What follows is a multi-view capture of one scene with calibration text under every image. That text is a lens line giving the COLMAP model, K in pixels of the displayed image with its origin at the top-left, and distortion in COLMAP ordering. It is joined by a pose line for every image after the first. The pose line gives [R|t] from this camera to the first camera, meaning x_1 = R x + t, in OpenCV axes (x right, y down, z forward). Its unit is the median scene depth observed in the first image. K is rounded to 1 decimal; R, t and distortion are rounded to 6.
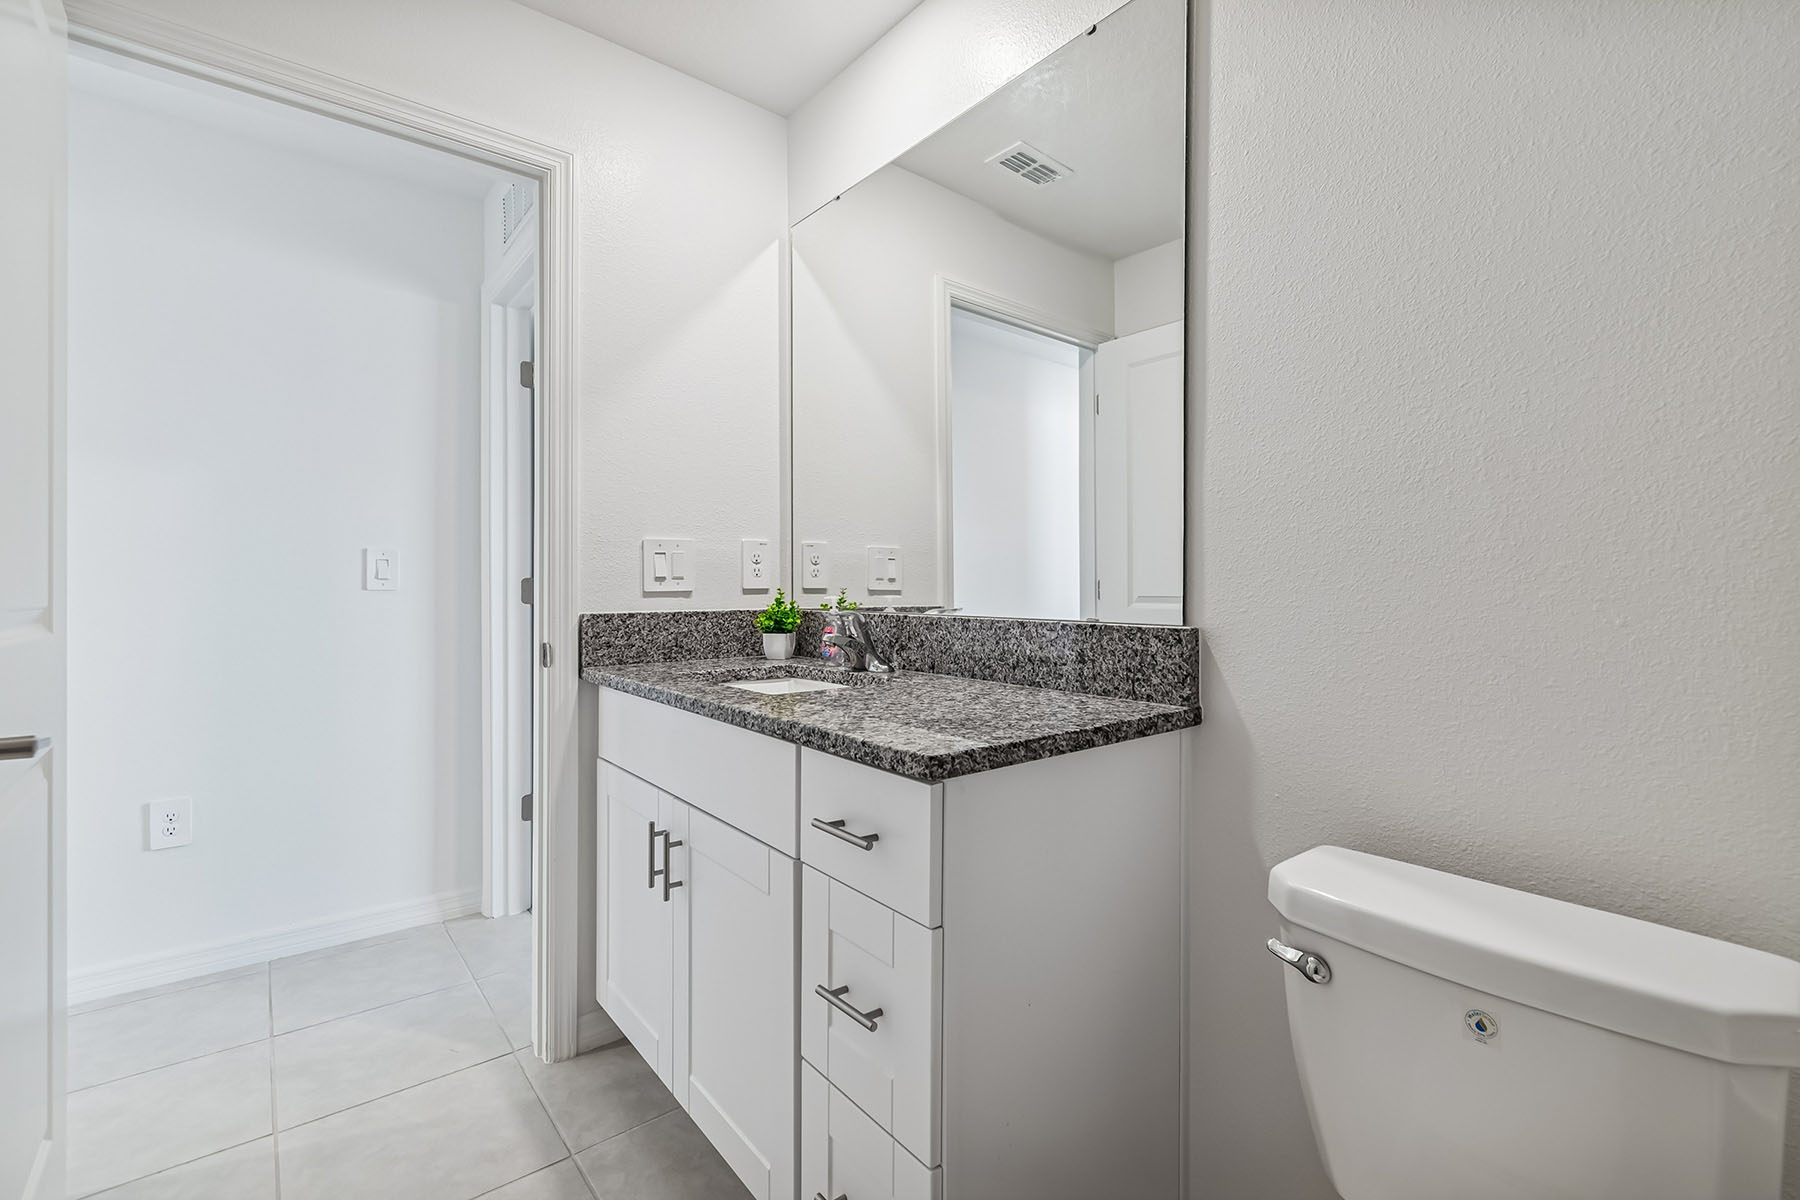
lens RADIAL K [[796.9, 0, 904.5], [0, 796.9, 593.6], [0, 0, 1]] dist [0.003634, -0.002547]
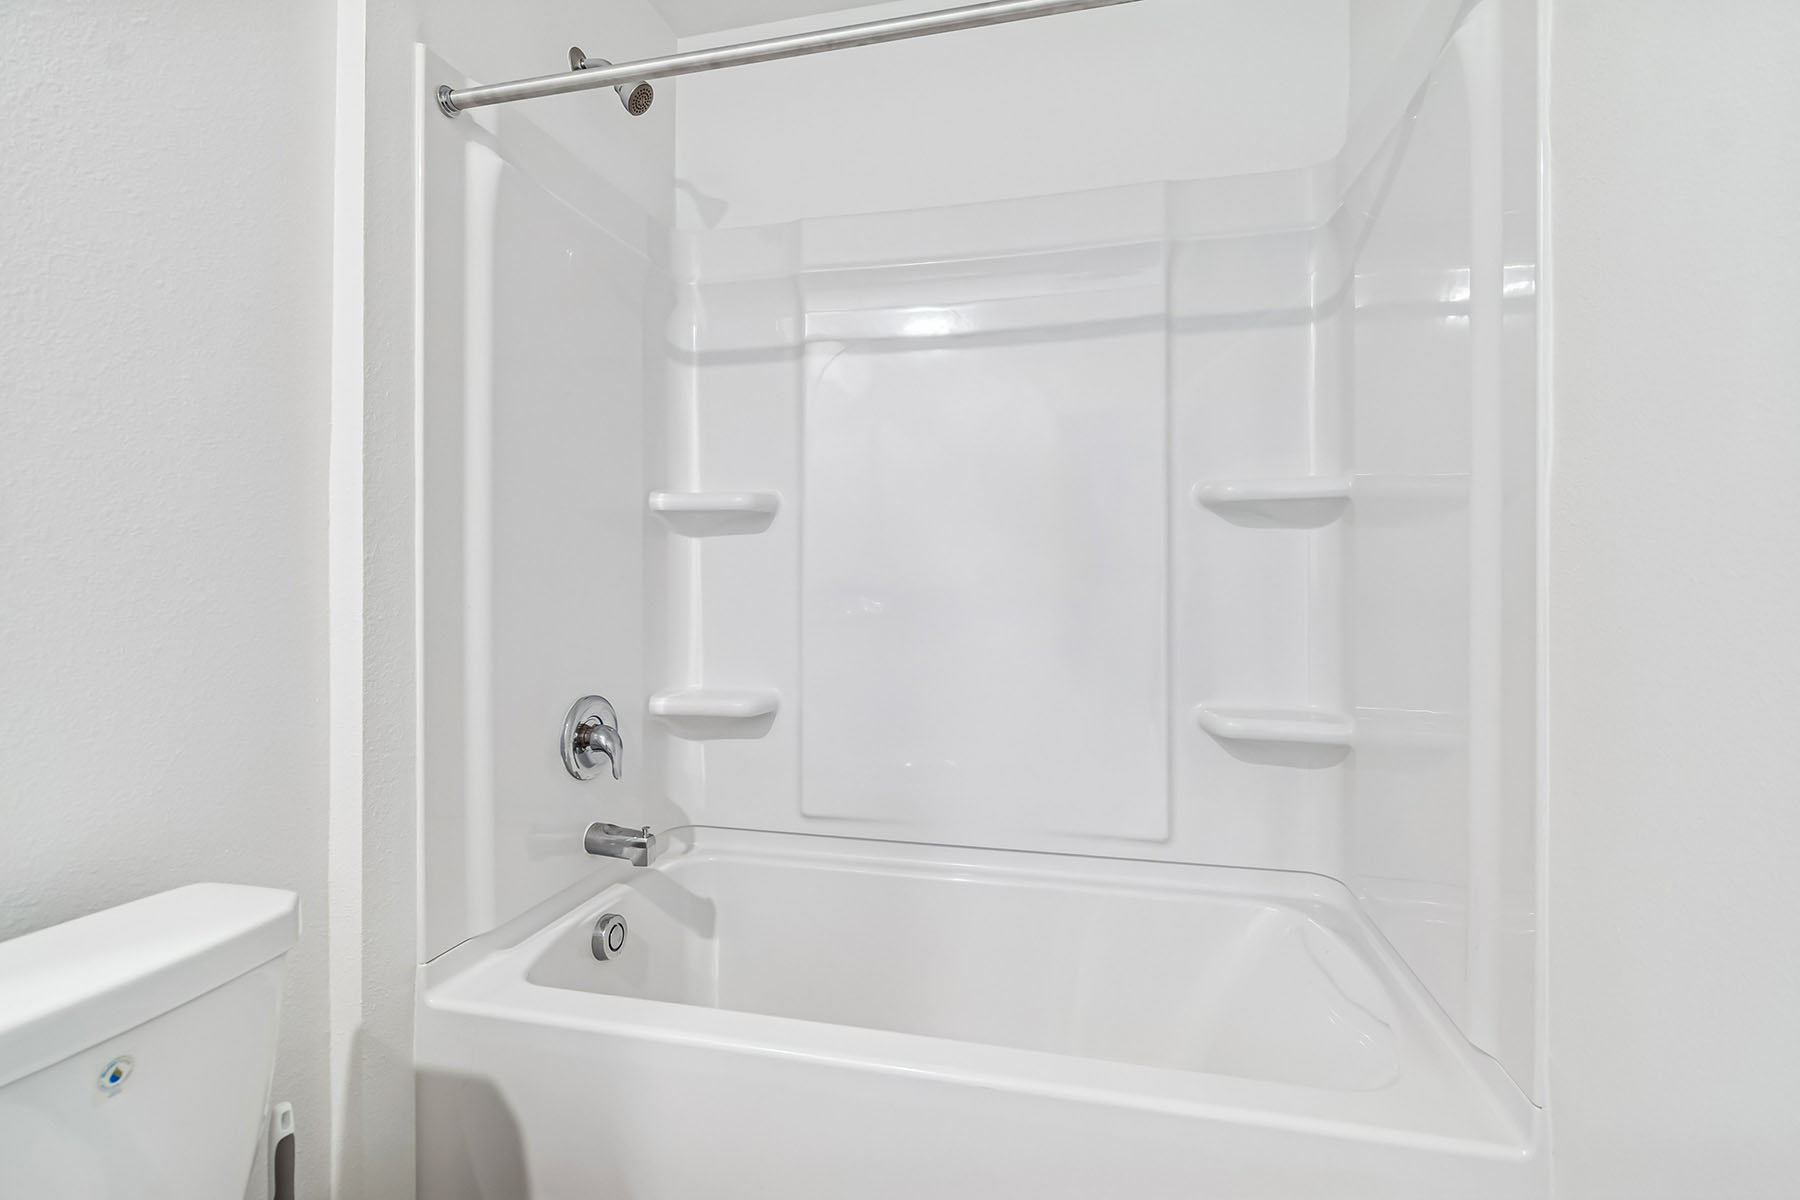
lens RADIAL K [[796.9, 0, 901.7], [0, 796.9, 591.4], [0, 0, 1]] dist [0.003634, -0.002547]
pose [[-0.605412, -0.002554, 0.795908, -0.275745], [0.007116, 0.999938, 0.008622, 0.005206], [-0.795881, 0.010884, -0.605356, 0.468915]]
